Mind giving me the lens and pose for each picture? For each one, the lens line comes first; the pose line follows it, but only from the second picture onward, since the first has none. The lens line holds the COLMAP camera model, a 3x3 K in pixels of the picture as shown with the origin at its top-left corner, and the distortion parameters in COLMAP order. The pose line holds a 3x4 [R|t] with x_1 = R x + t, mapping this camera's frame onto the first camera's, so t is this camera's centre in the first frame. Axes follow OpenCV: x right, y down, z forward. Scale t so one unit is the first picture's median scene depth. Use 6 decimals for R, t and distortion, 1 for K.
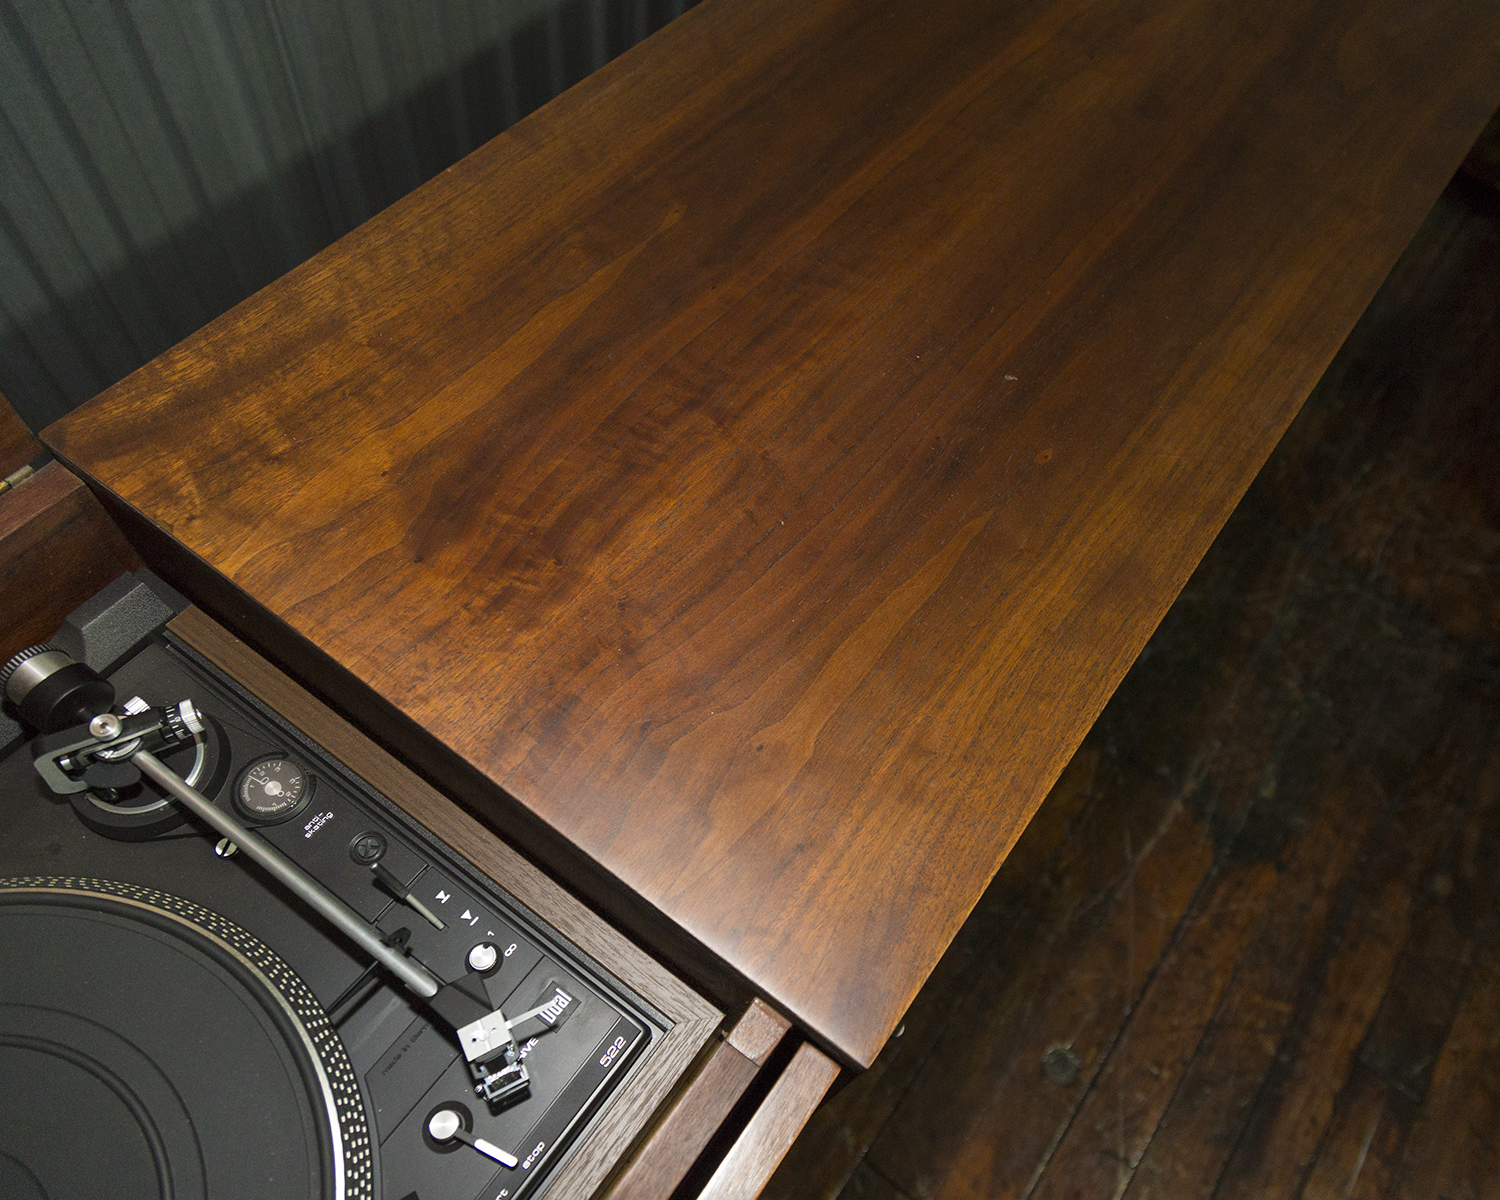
lens RADIAL K [[1166.3, 0, 904.3], [0, 1166.3, 605.0], [0, 0, 1]] dist [0.002764, -0.002723]
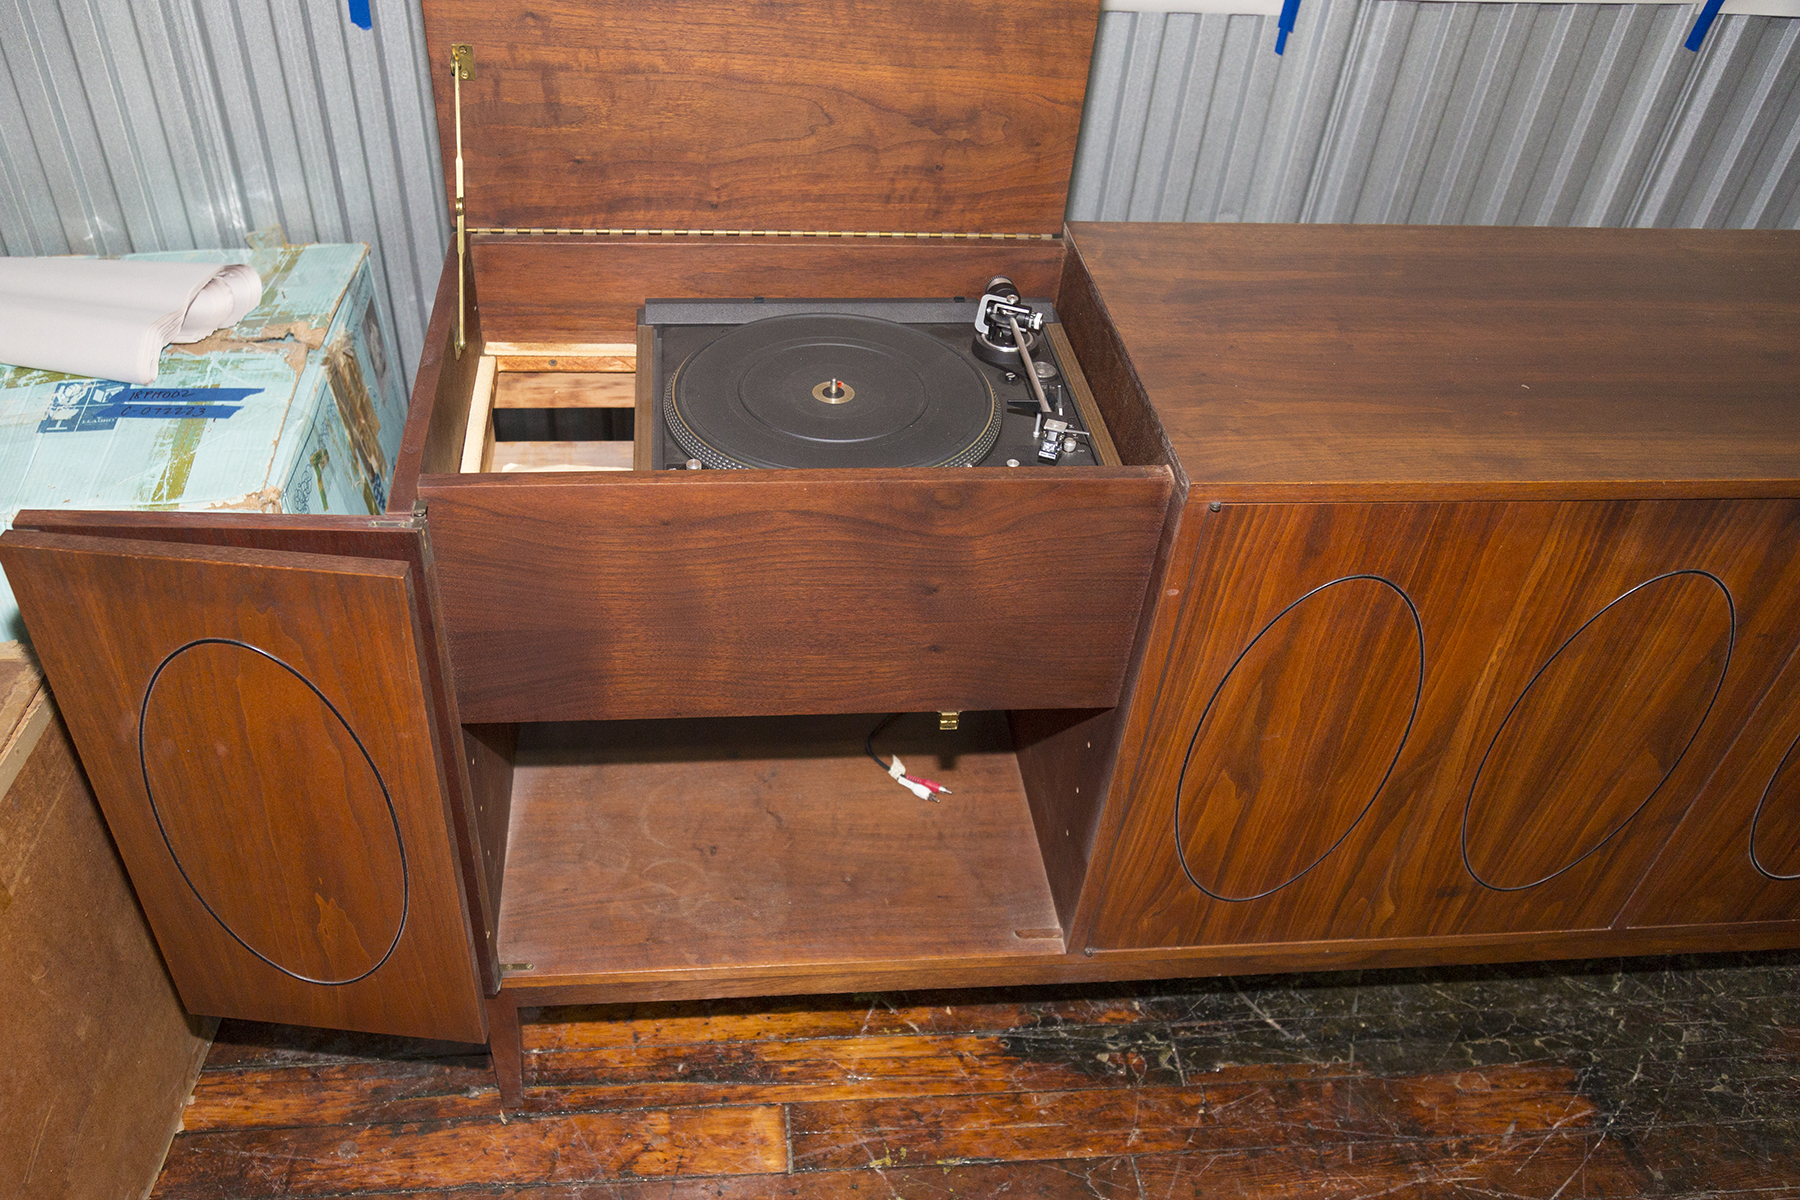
lens RADIAL K [[1432.5, 0, 850.4], [0, 1432.5, 660.2], [0, 0, 1]] dist [-0.008957, 0.010849]
pose [[0.638148, 0.391689, -0.662833, 0.454857], [-0.637733, 0.751254, -0.170043, 0.482407], [0.431351, 0.531223, 0.729204, -0.290888]]
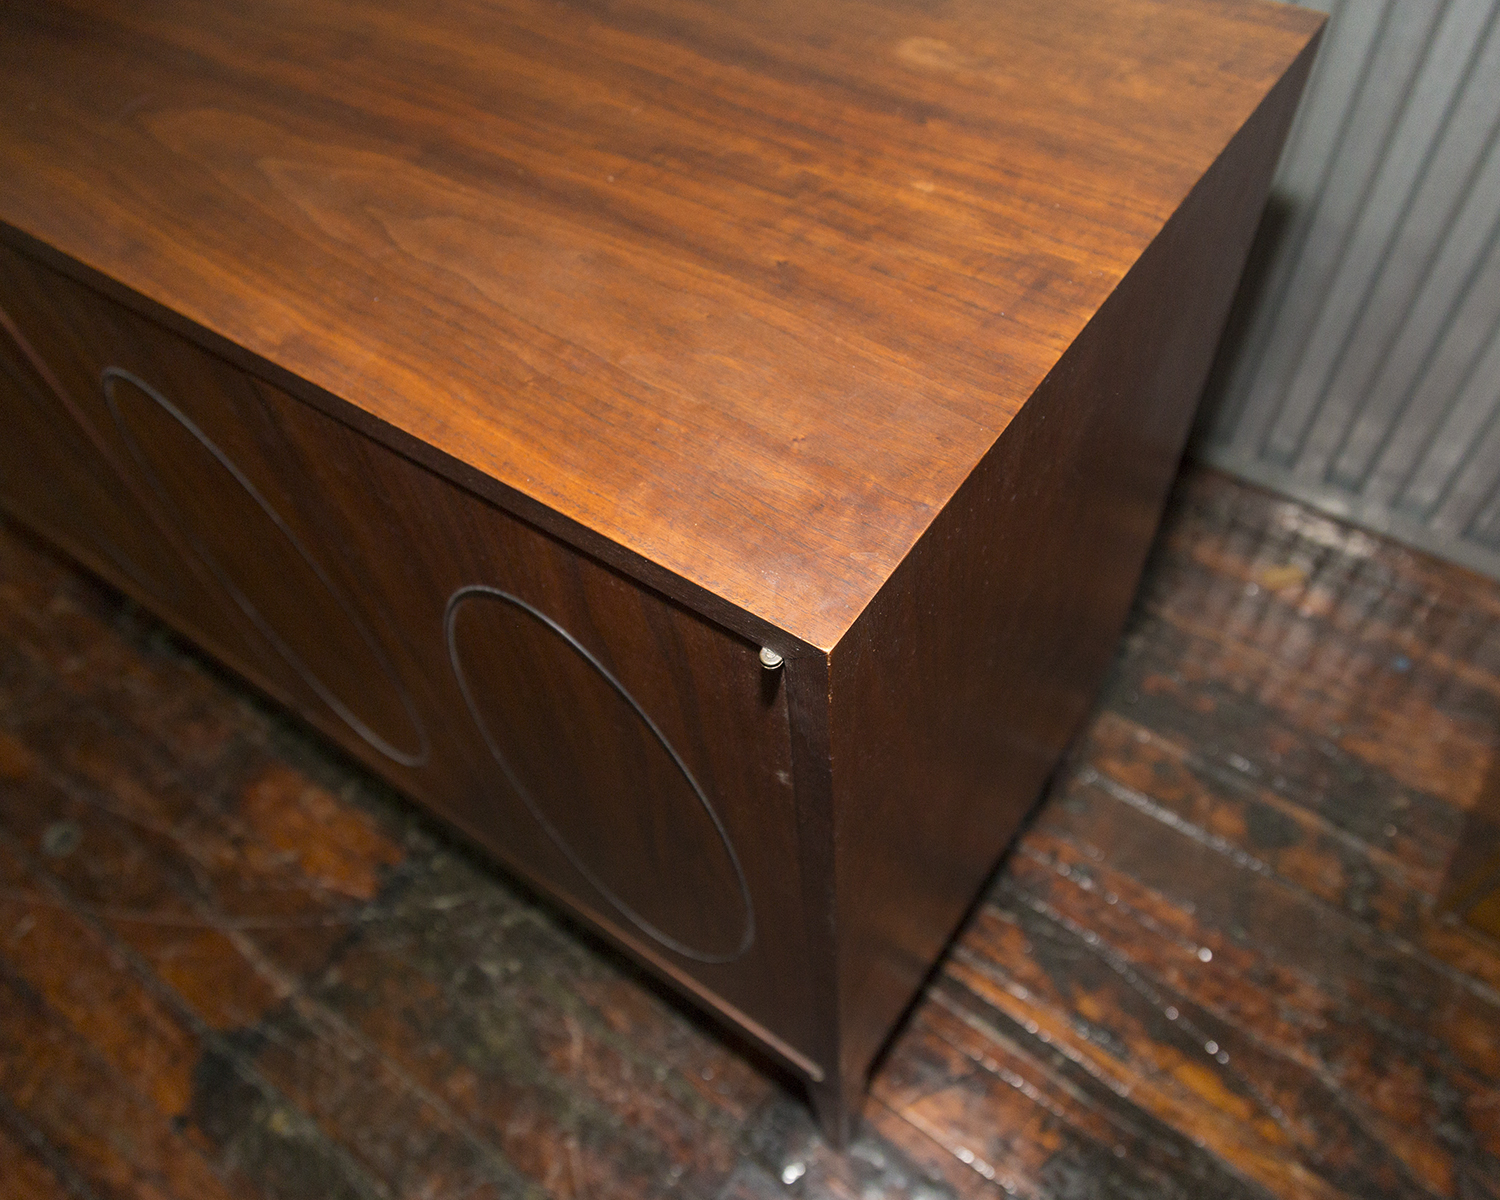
lens RADIAL K [[1166.3, 0, 755.0], [0, 1166.3, 608.5], [0, 0, 1]] dist [0.002764, -0.002723]
pose [[-0.040941, 0.686043, -0.726408, 0.710211], [-0.828887, 0.382636, 0.408089, -0.600974], [0.557917, 0.618818, 0.552986, 0.640652]]
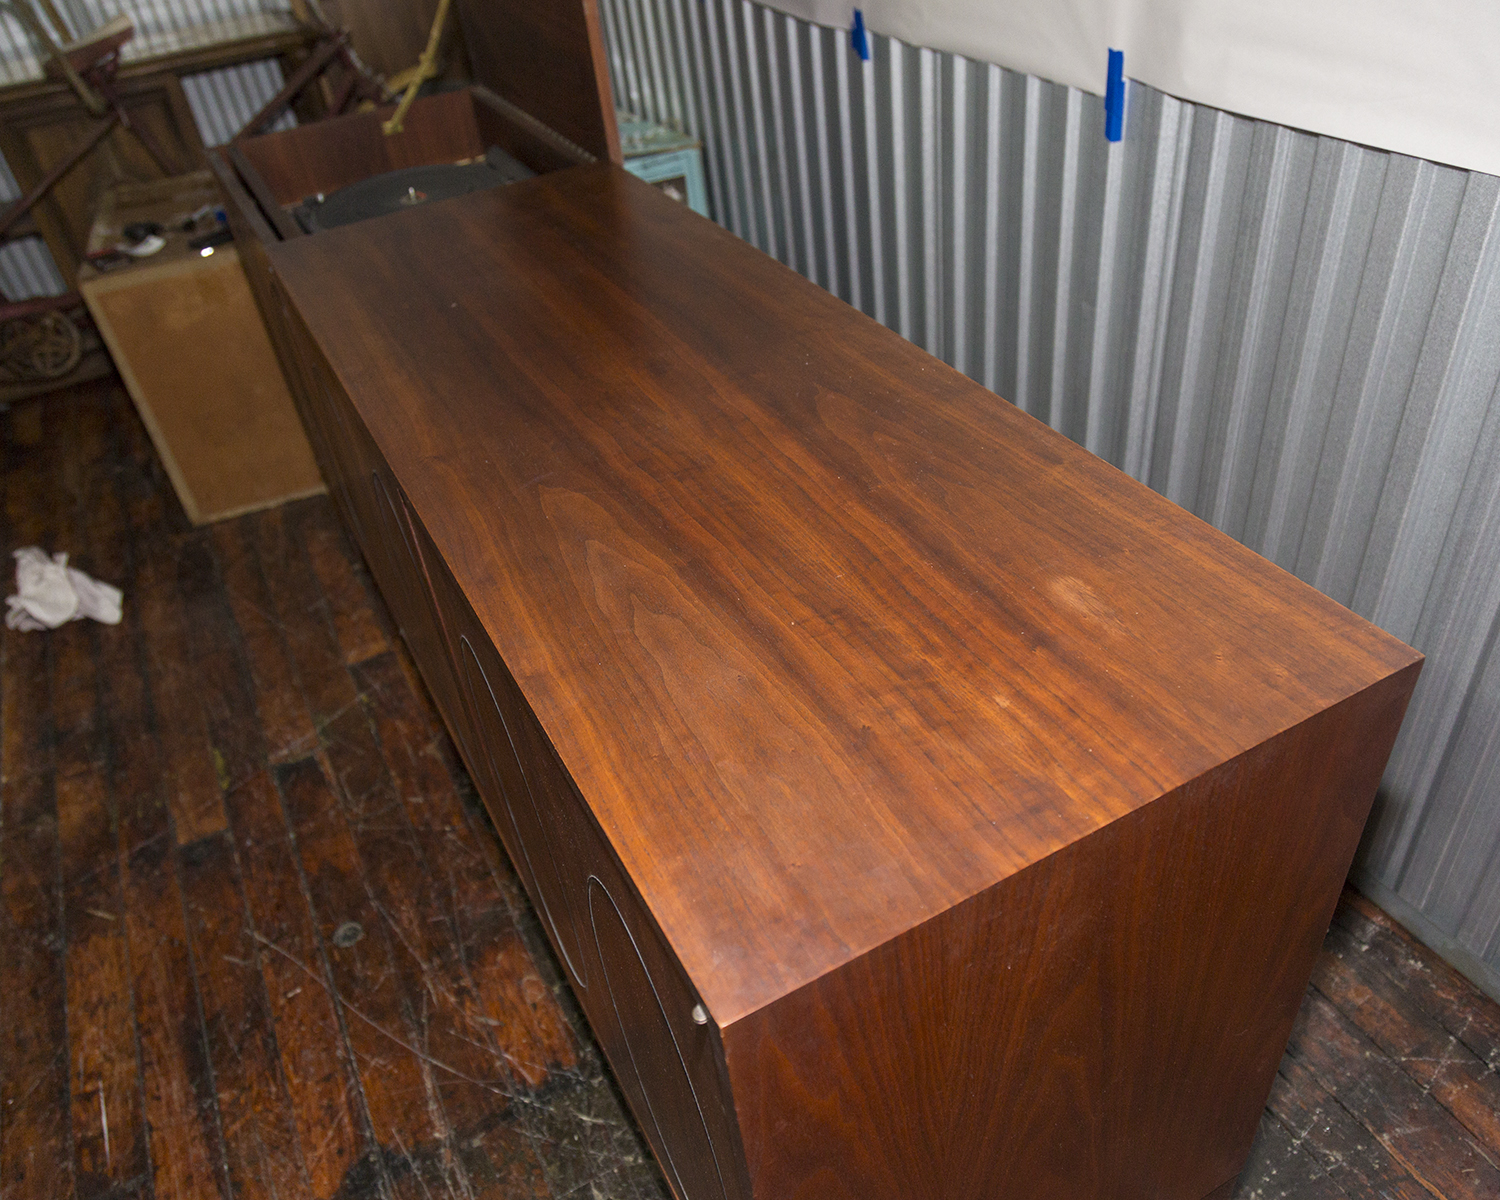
lens RADIAL K [[1166.3, 0, 736.5], [0, 1166.3, 606.1], [0, 0, 1]] dist [0.002764, -0.002723]
pose [[-0.479453, 0.420505, -0.770260, 0.749958], [-0.757751, 0.244355, 0.605066, -0.767671], [0.442650, 0.873766, 0.201481, 0.614088]]
